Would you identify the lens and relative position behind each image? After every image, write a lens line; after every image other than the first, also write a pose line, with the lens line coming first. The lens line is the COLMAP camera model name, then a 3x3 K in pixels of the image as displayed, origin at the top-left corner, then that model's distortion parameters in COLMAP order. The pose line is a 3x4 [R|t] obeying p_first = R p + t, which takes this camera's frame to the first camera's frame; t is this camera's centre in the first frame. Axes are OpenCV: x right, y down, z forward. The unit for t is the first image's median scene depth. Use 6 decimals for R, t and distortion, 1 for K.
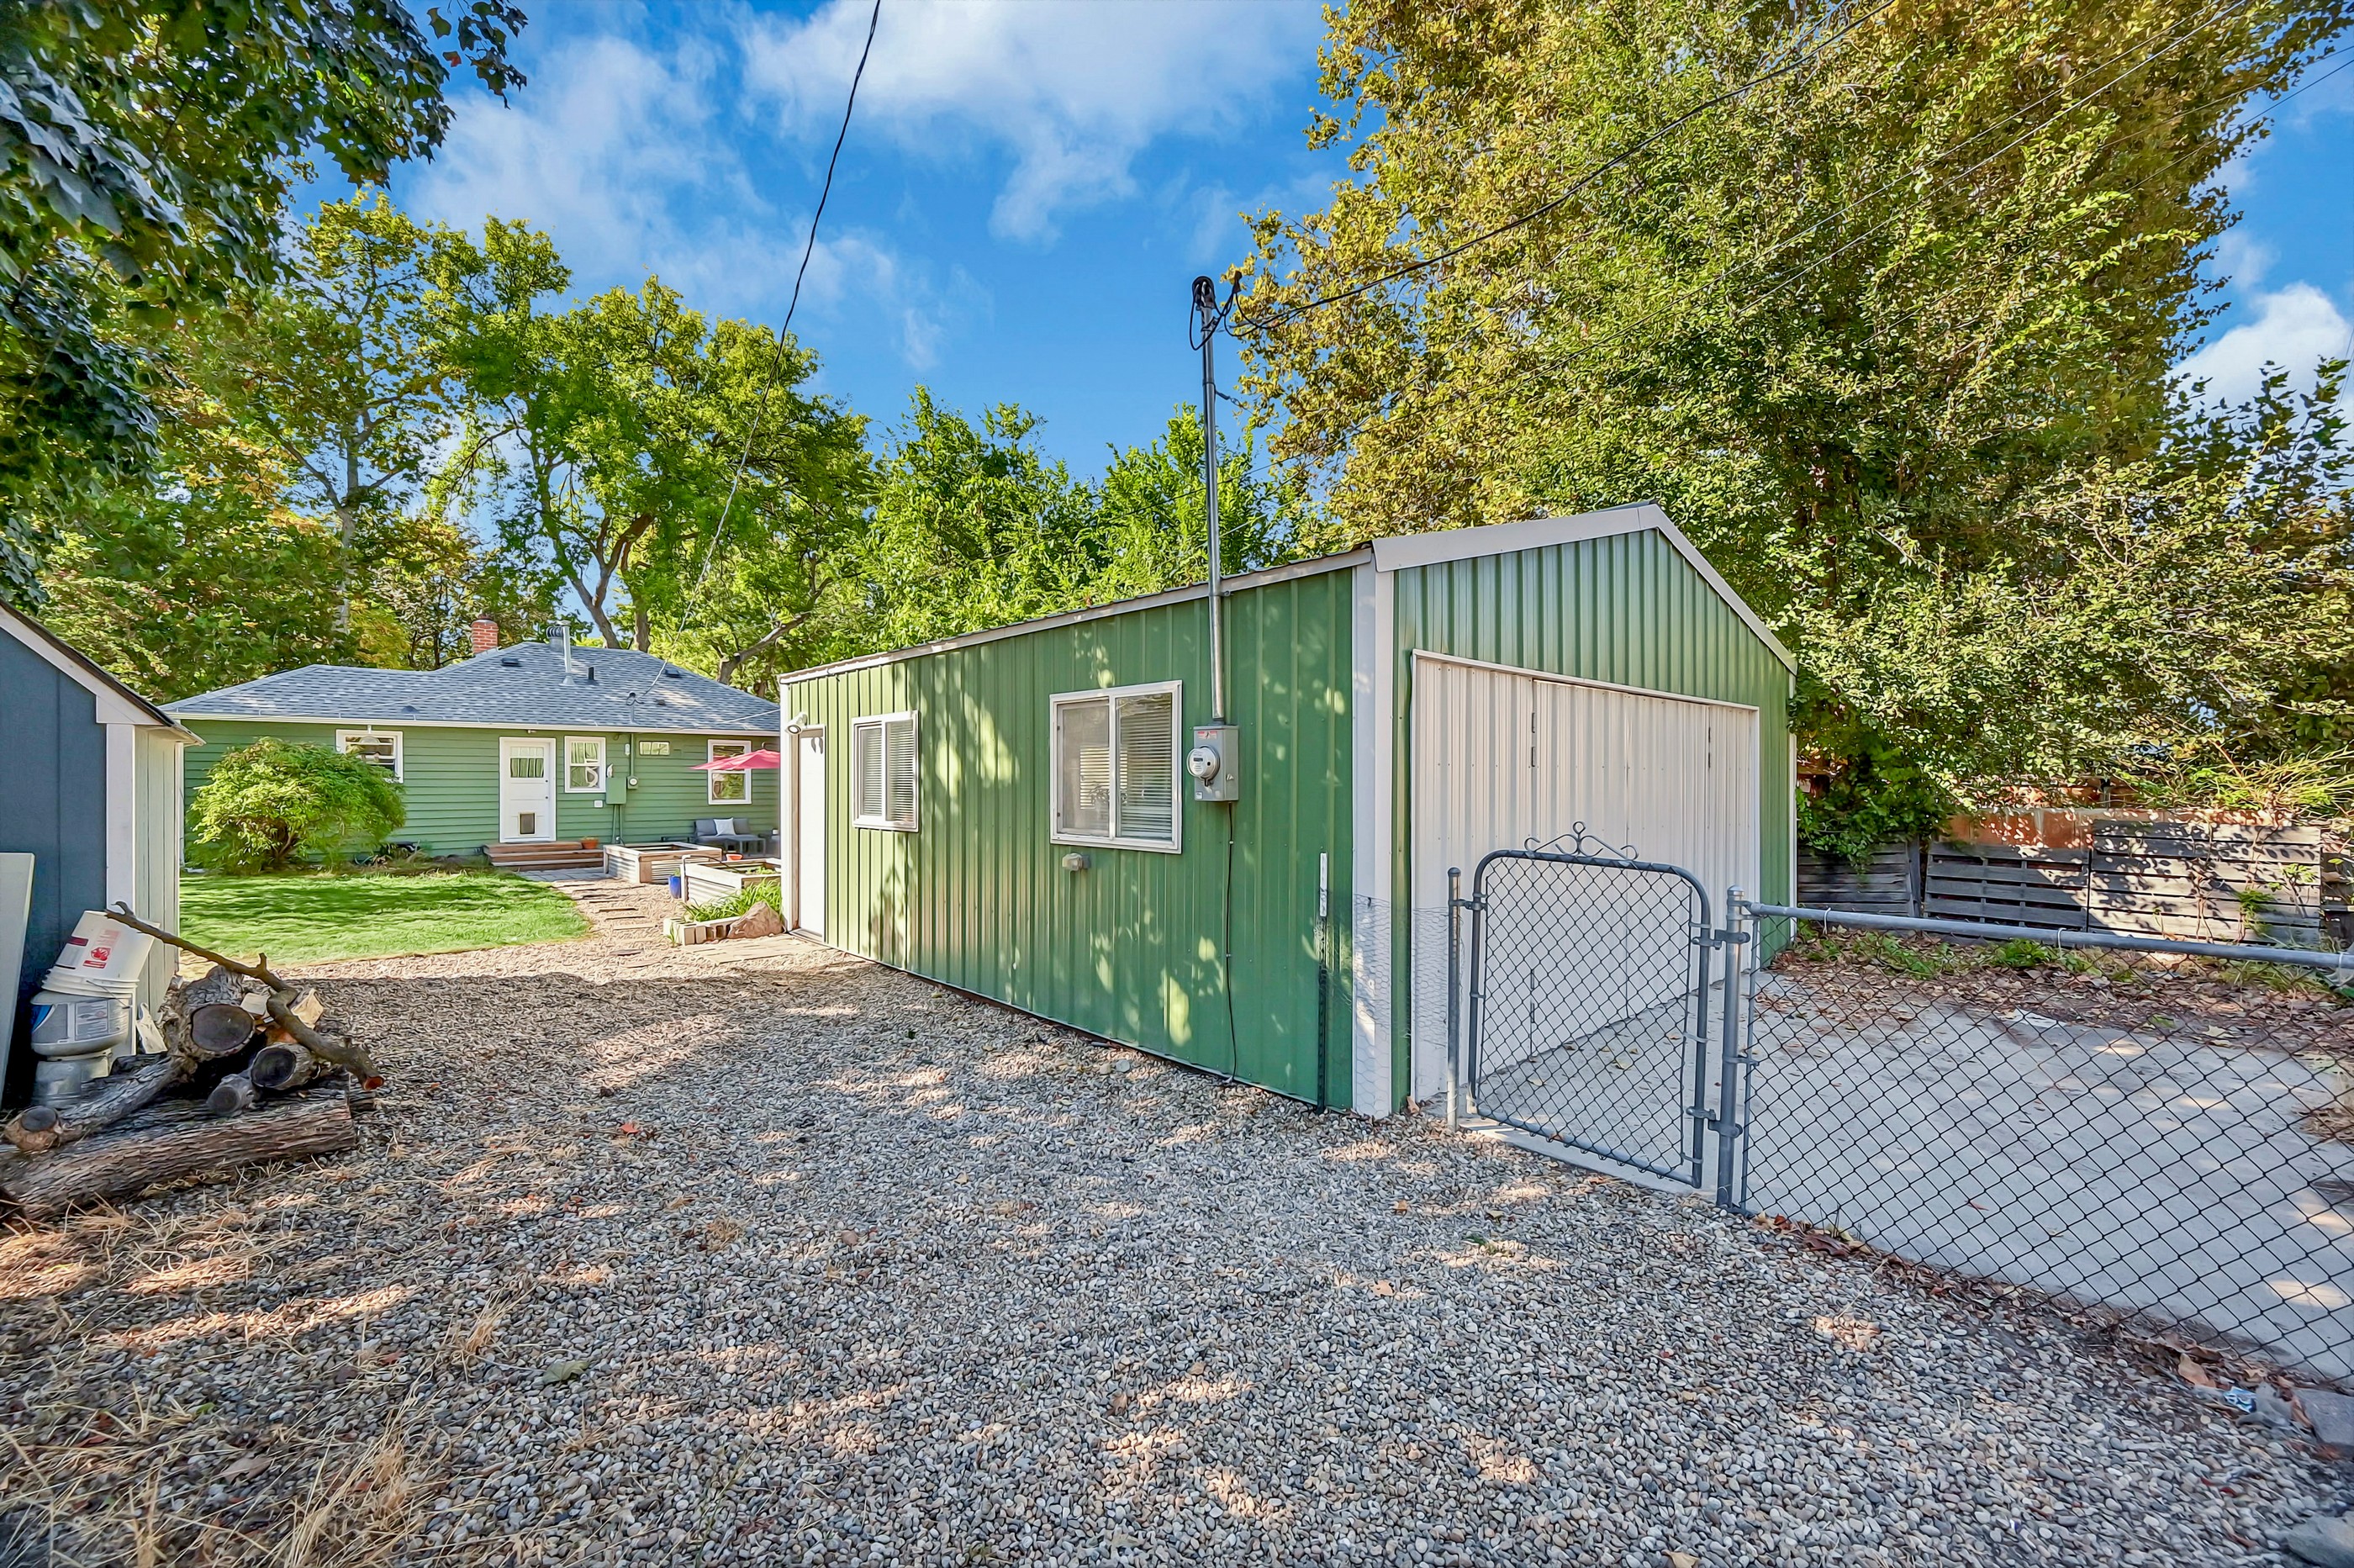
lens RADIAL K [[969.0, 0, 1165.7], [0, 969.0, 781.3], [0, 0, 1]] dist [-0.001754, -0.000058]
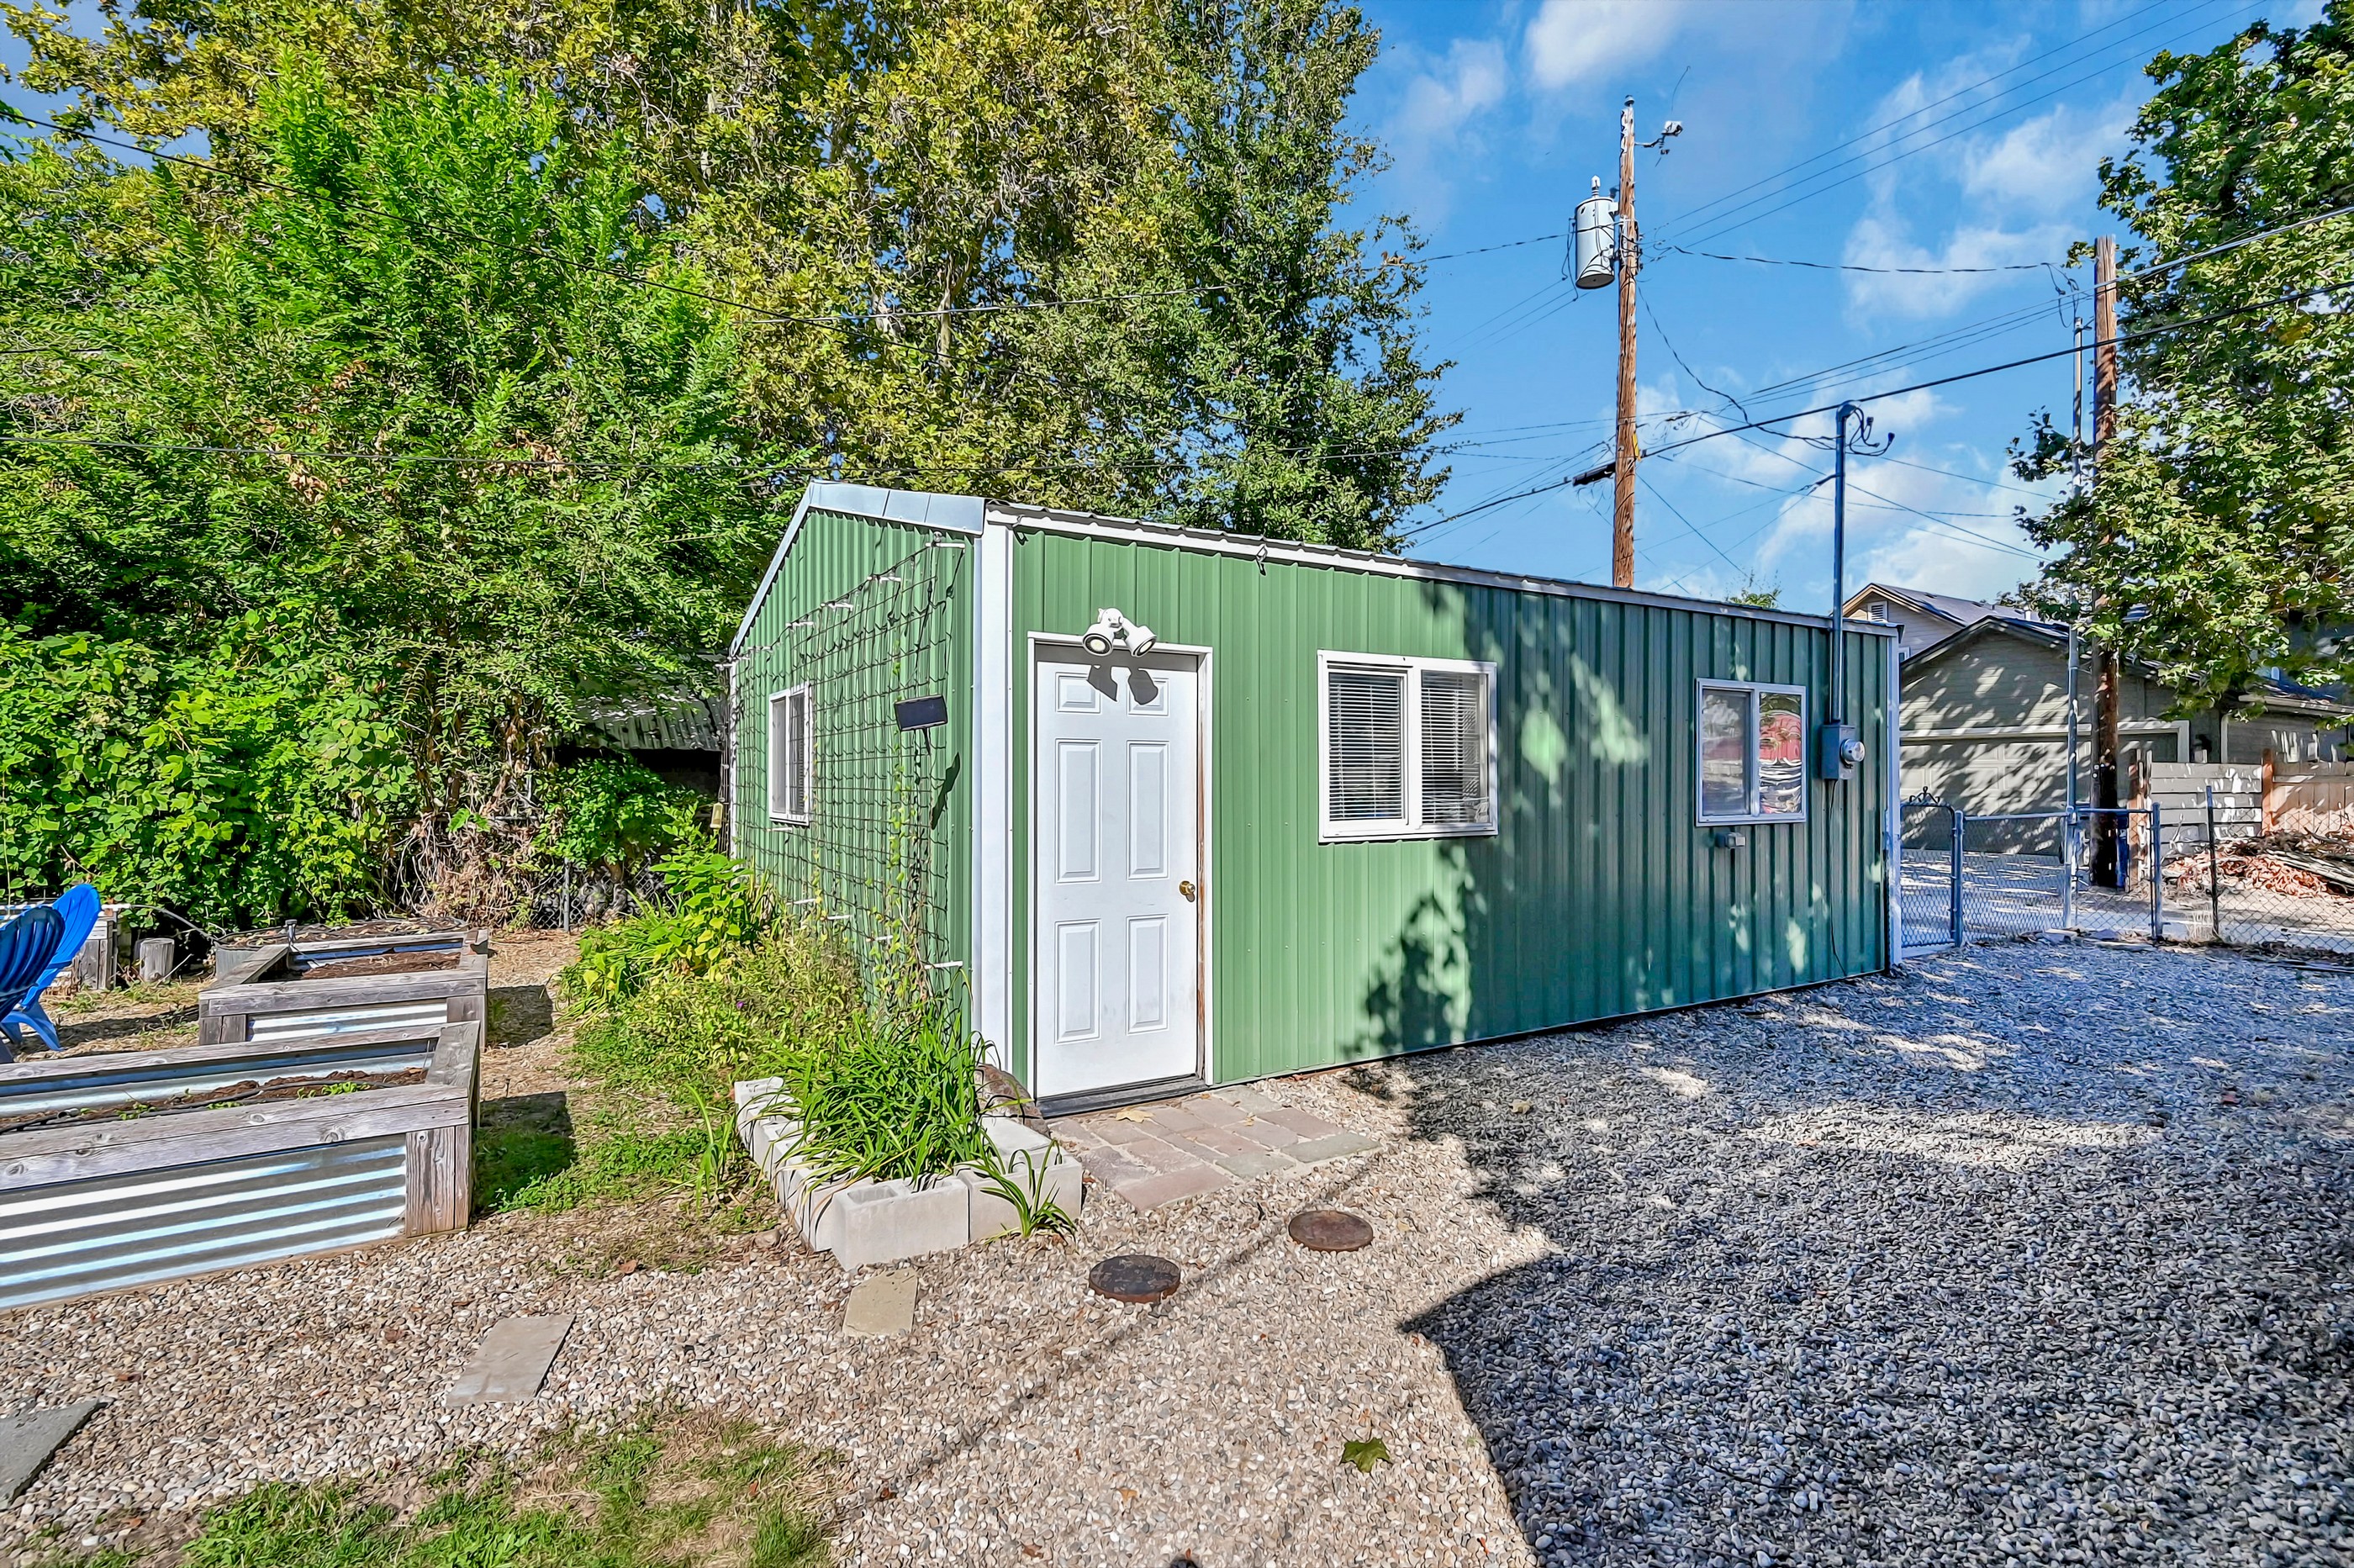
lens RADIAL K [[1080.3, 0, 1190.1], [0, 1080.3, 781.6], [0, 0, 1]] dist [-0.001457, 0.000136]
pose [[0.176821, -0.005340, 0.984229, -1.142103], [0.003828, 0.999981, 0.004737, 0.008633], [-0.984236, 0.002930, 0.176838, 1.153312]]
